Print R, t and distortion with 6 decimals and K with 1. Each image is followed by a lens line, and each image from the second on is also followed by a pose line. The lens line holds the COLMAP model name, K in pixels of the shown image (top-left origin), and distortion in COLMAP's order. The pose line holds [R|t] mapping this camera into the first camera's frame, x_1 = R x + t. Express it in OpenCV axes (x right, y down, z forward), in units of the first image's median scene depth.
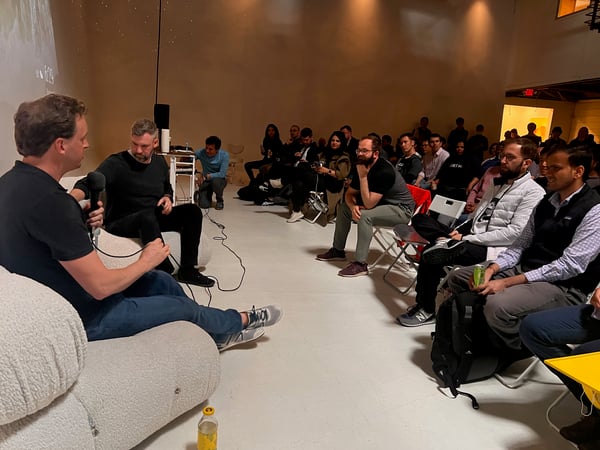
lens RADIAL K [[439.7, 0, 300.0], [0, 439.7, 225.0], [0, 0, 1]] dist [0.006365, 0.000291]
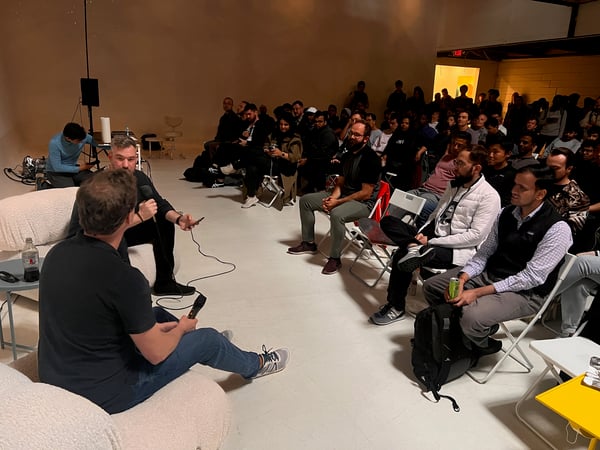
lens RADIAL K [[438.3, 0, 300.0], [0, 438.3, 225.0], [0, 0, 1]] dist [0.000063, 0.000994]
pose [[0.986911, -0.066669, 0.146842, -0.088954], [0.049444, 0.991785, 0.117978, -0.141412], [-0.153501, -0.109173, 0.982099, 0.007987]]
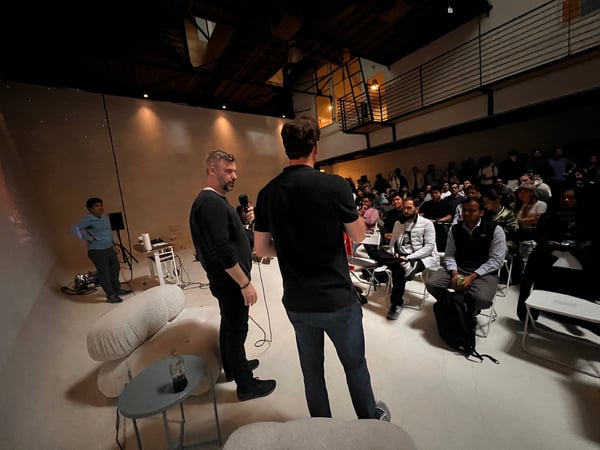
lens RADIAL K [[232.1, 0, 286.9], [0, 232.1, 225.1], [0, 0, 1]] dist [-0.000321, 0.000258]
pose [[0.878297, -0.250852, 0.407022, -0.362293], [0.275870, 0.961191, -0.002899, -0.208724], [-0.390499, 0.114831, 0.913414, 0.310660]]
